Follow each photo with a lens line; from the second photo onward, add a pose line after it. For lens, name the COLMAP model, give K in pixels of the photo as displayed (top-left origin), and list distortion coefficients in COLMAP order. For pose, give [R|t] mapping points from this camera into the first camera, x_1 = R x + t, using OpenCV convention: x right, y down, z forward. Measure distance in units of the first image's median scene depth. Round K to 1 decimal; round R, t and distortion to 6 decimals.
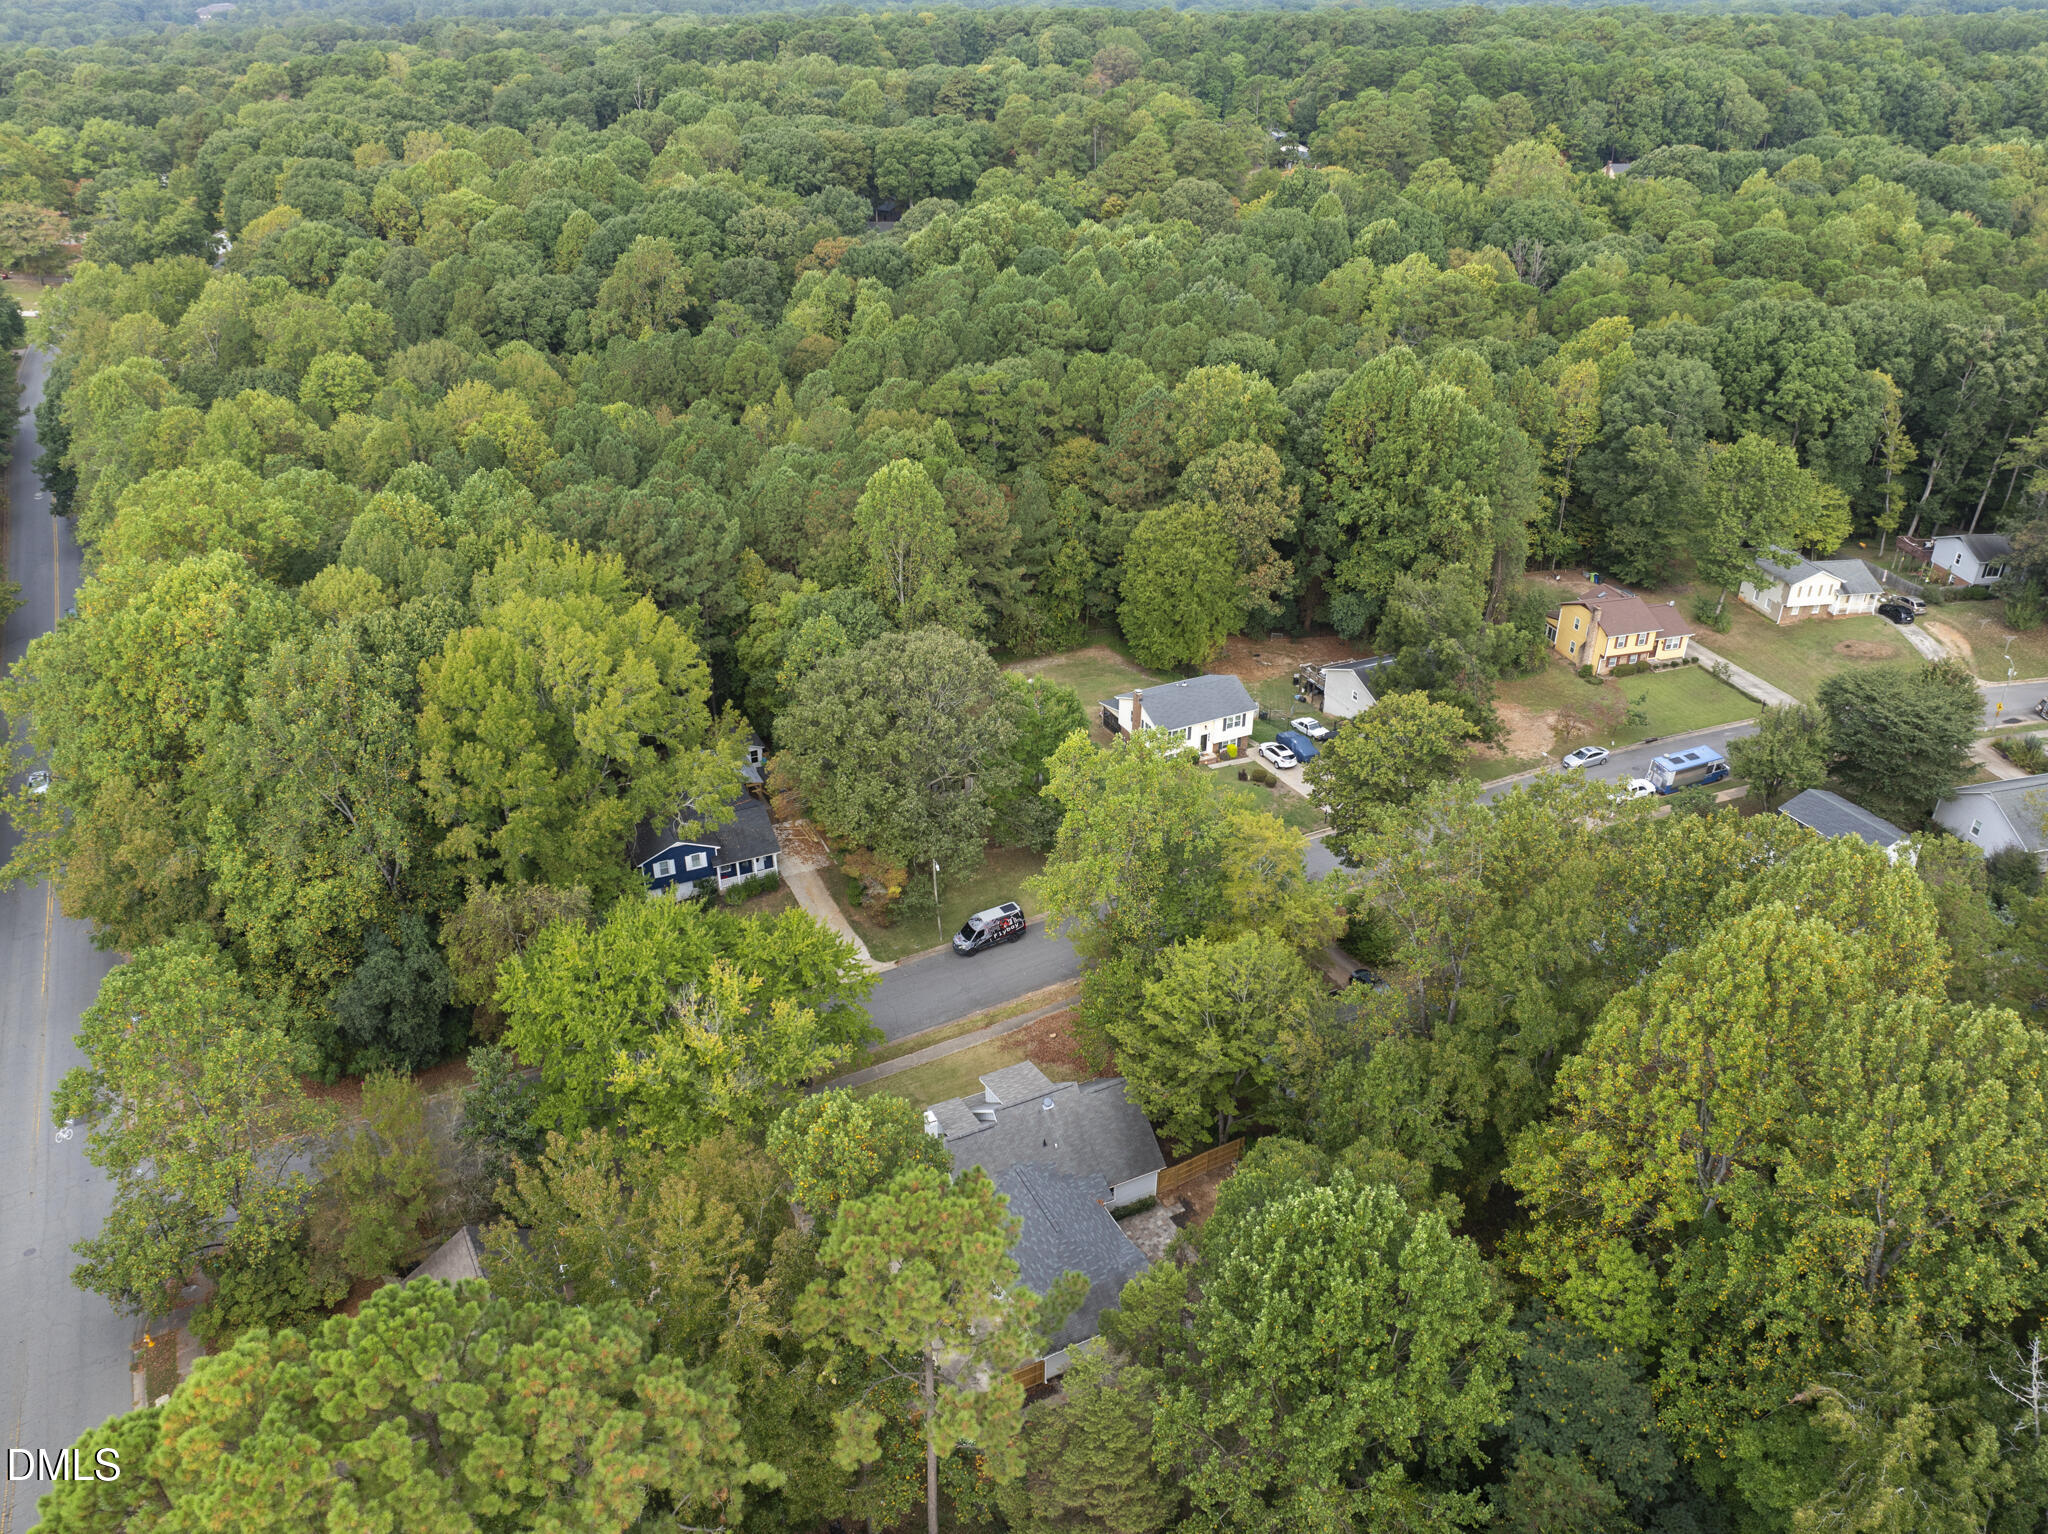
lens RADIAL K [[1439.4, 0, 1030.4], [0, 1439.4, 760.9], [0, 0, 1]] dist [-0.038609, 0.008335]
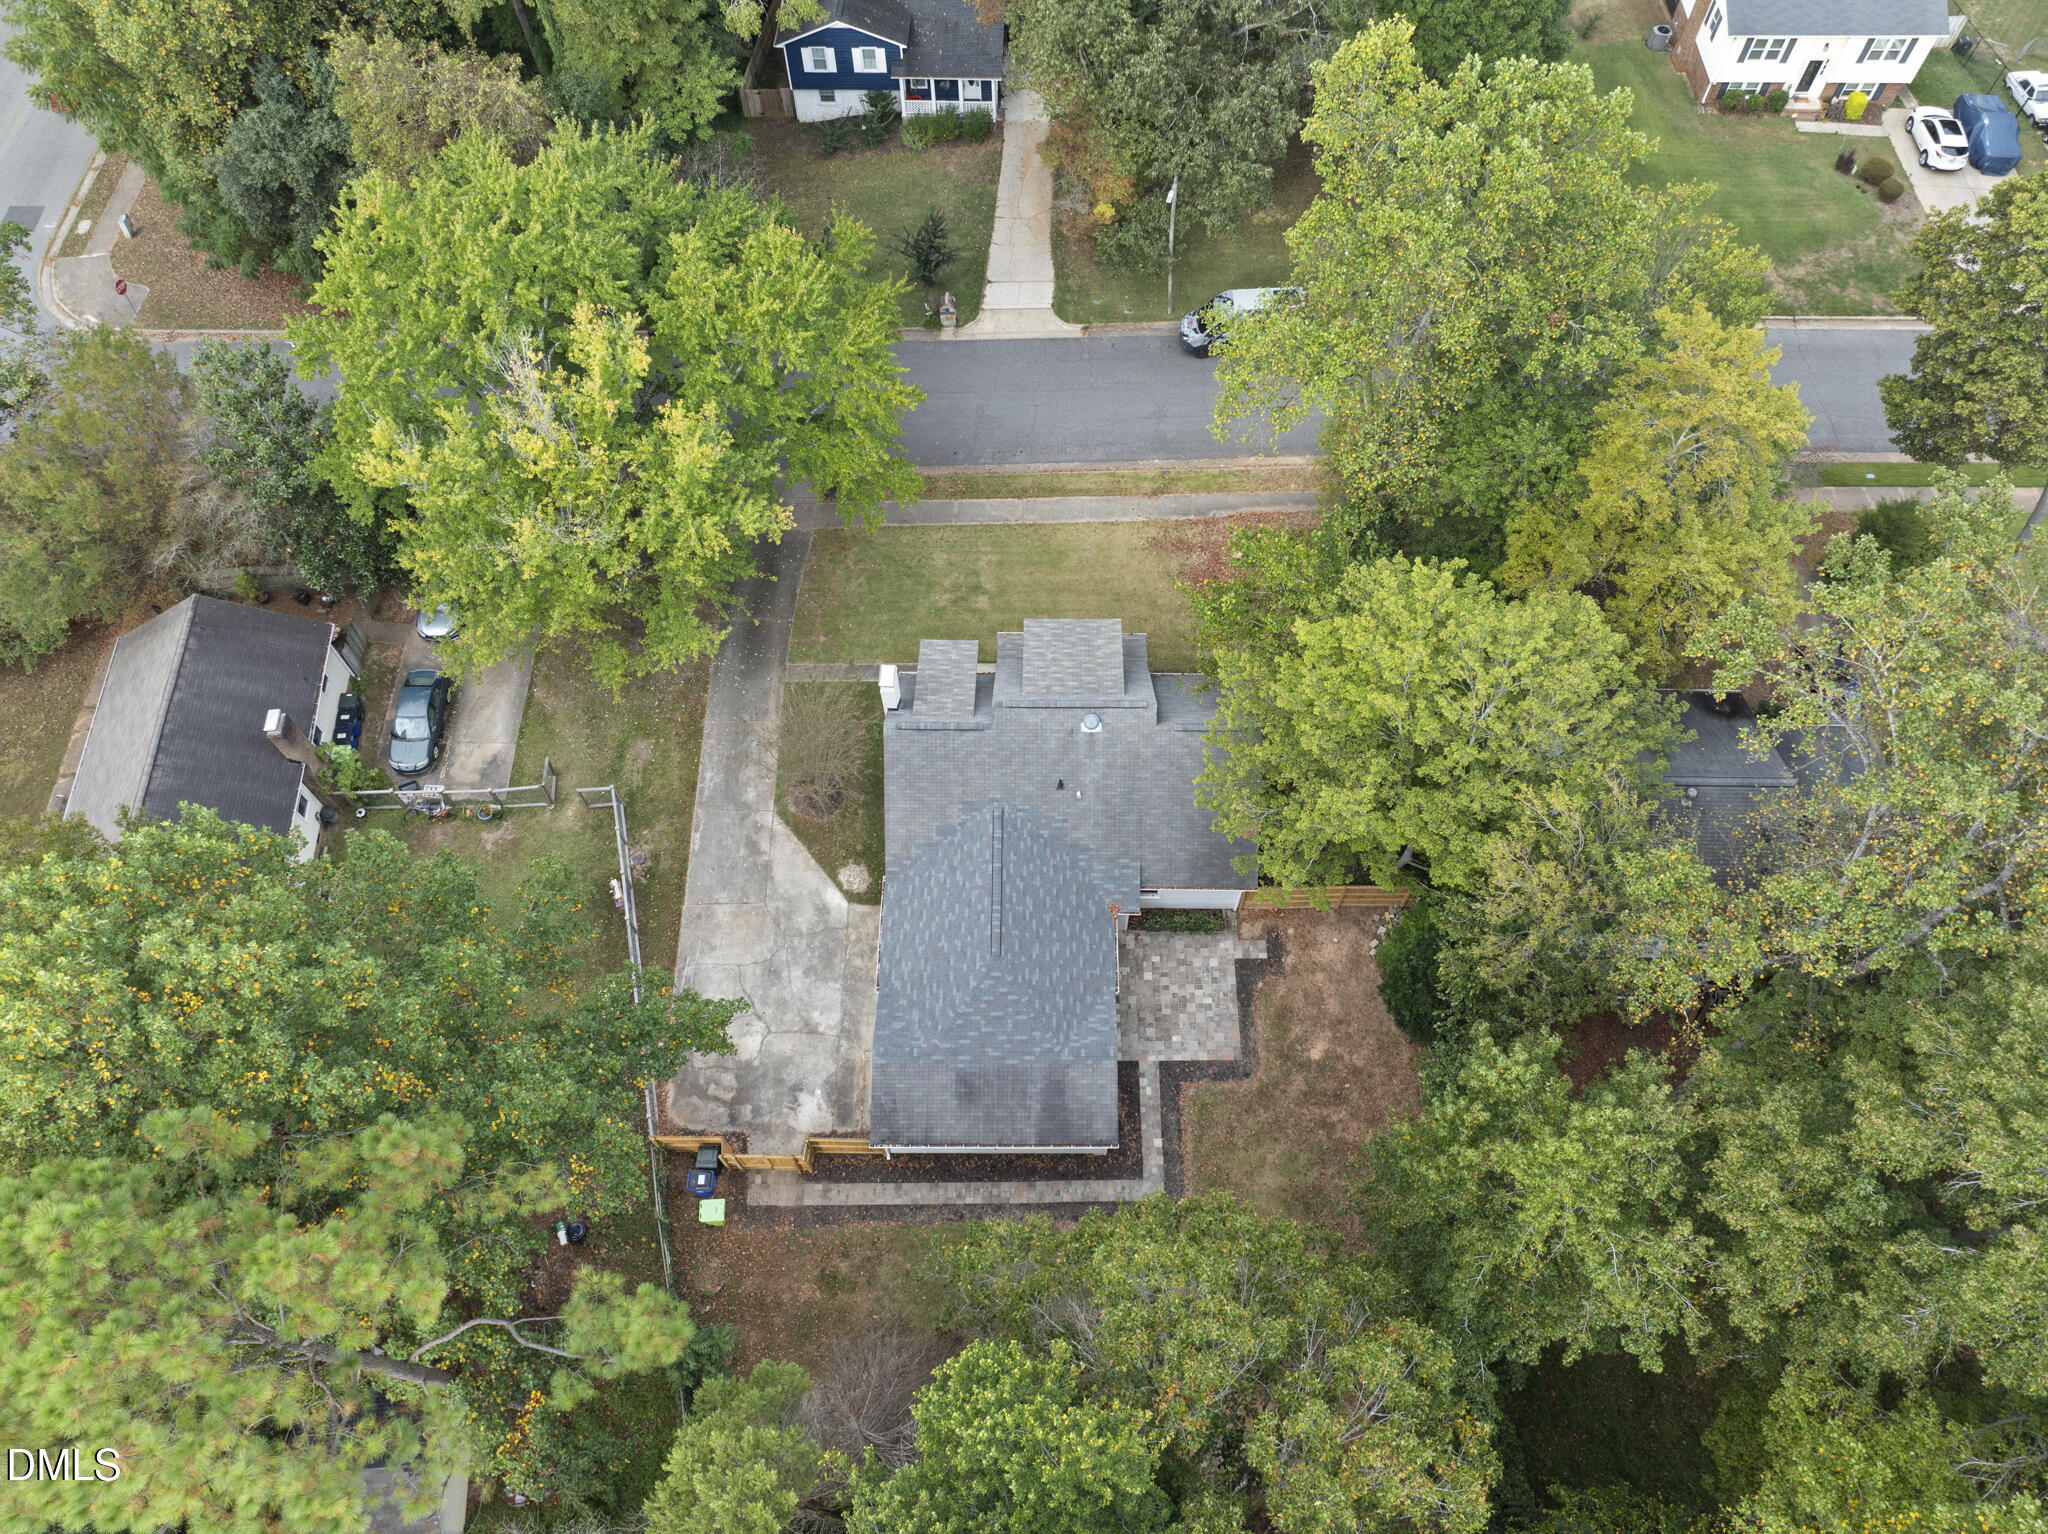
lens RADIAL K [[1439.4, 0, 1025.7], [0, 1439.4, 757.9], [0, 0, 1]] dist [-0.038609, 0.008335]
pose [[0.892070, 0.388616, -0.230626, 0.079767], [-0.209861, 0.808245, 0.550180, -0.035885], [0.400211, -0.442400, 0.802567, 0.337978]]
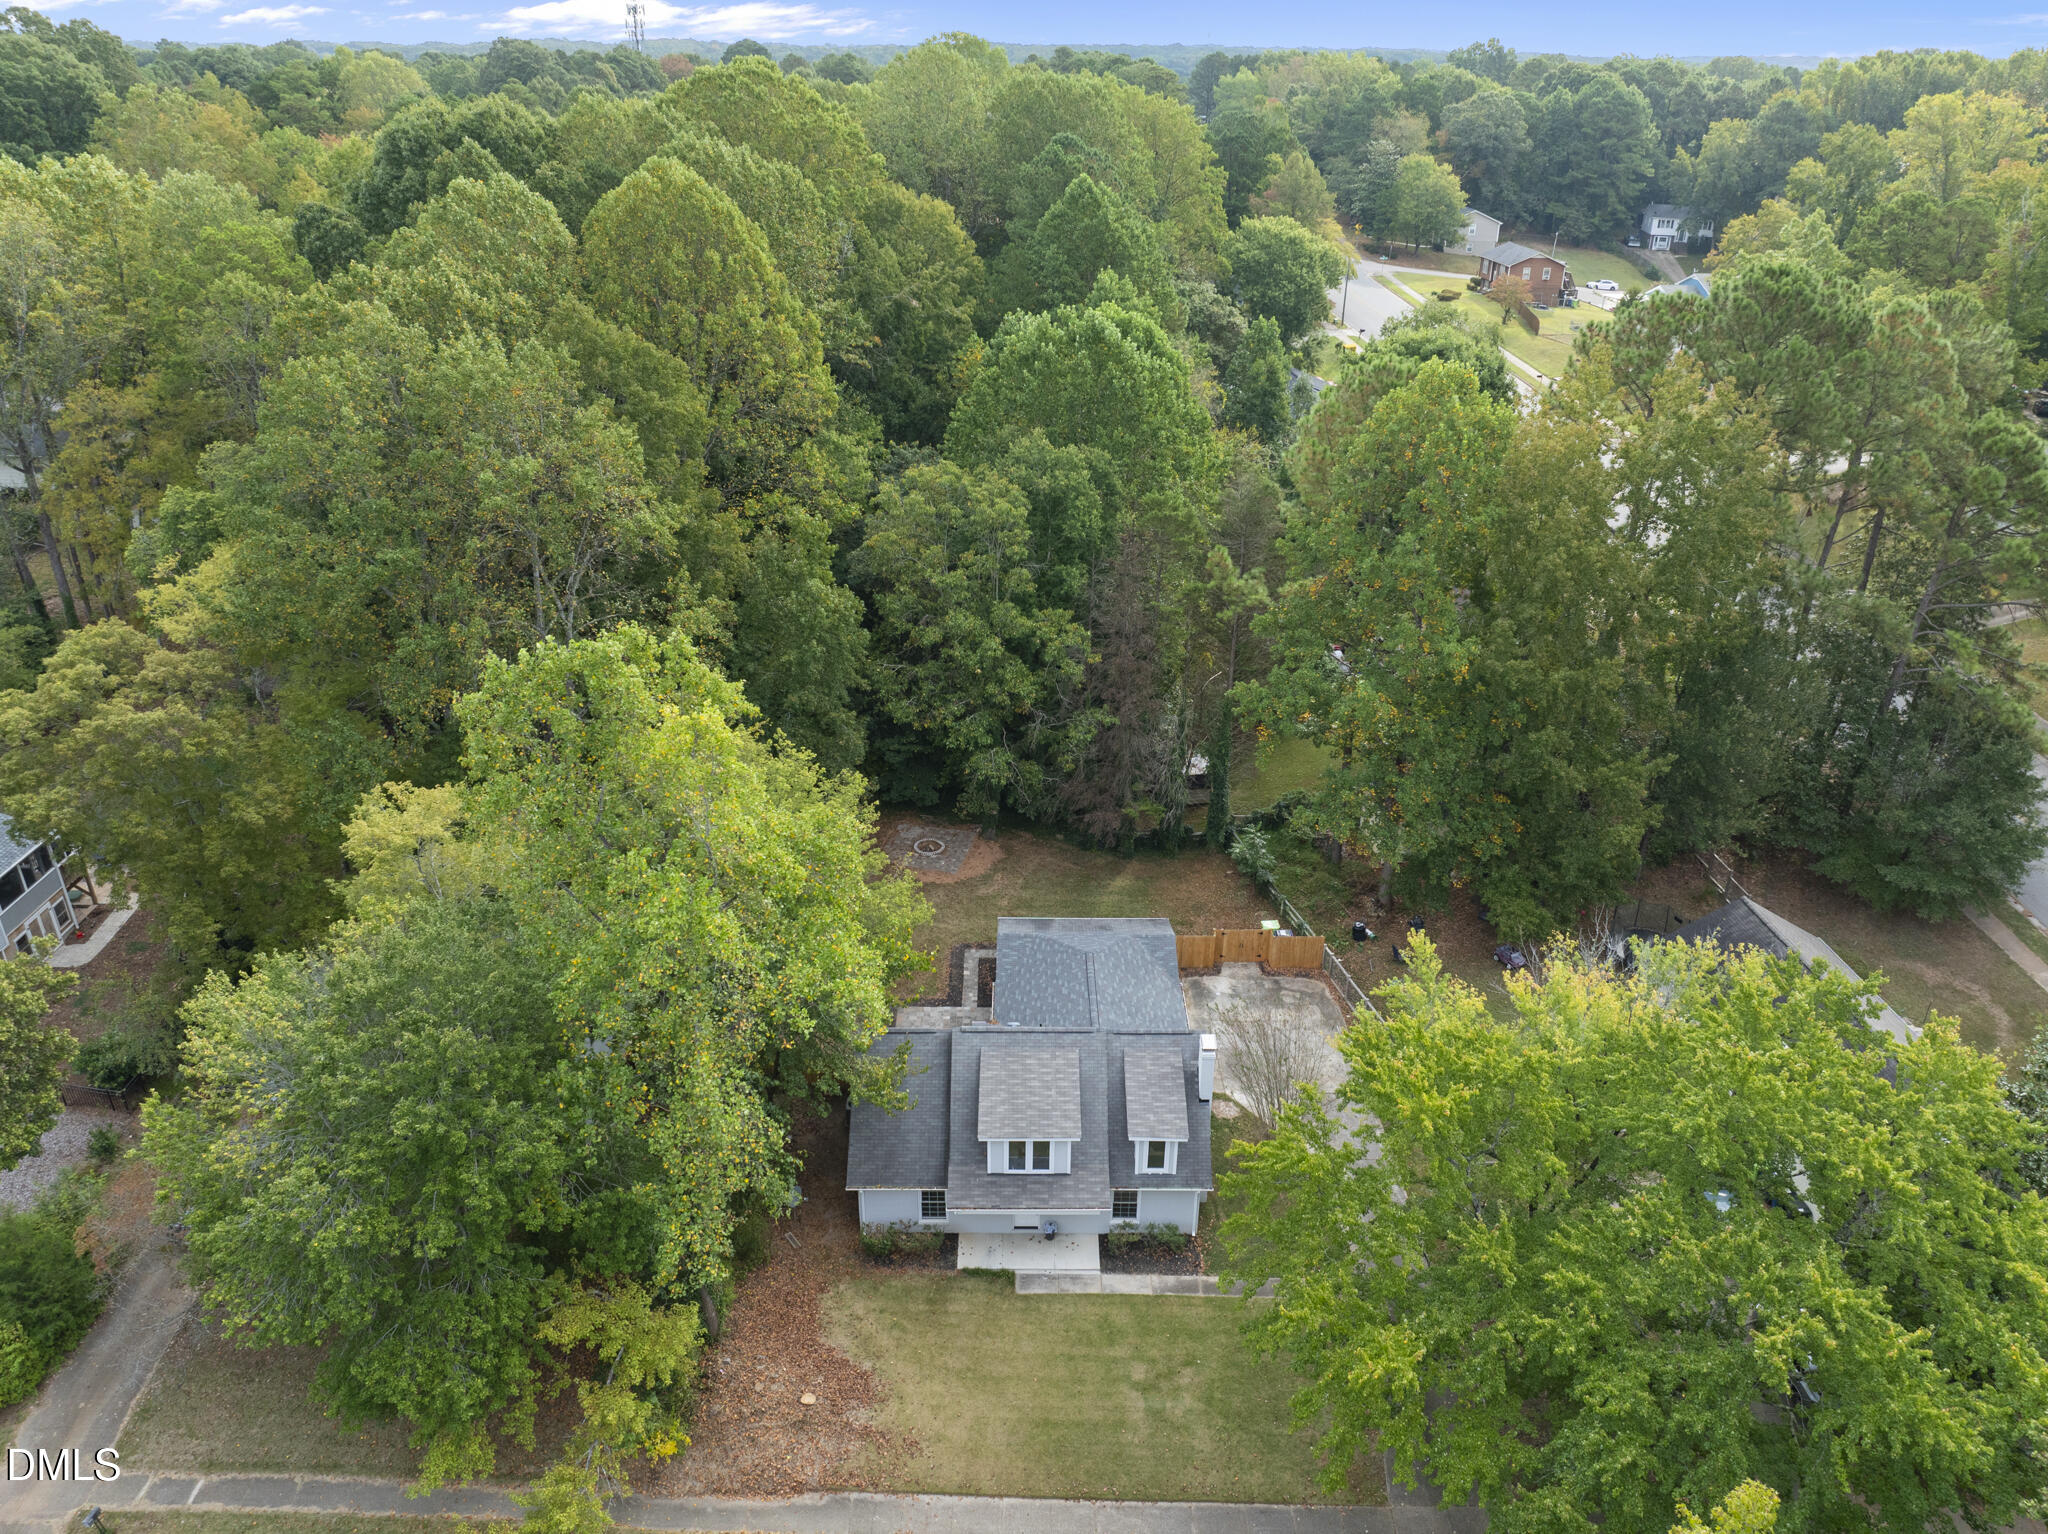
lens RADIAL K [[1439.4, 0, 1037.9], [0, 1439.4, 759.3], [0, 0, 1]] dist [-0.038609, 0.008335]
pose [[-0.899899, -0.200554, 0.387246, -0.135538], [0.201815, 0.595654, 0.777475, -0.194506], [-0.386591, 0.777801, -0.495554, 0.773954]]
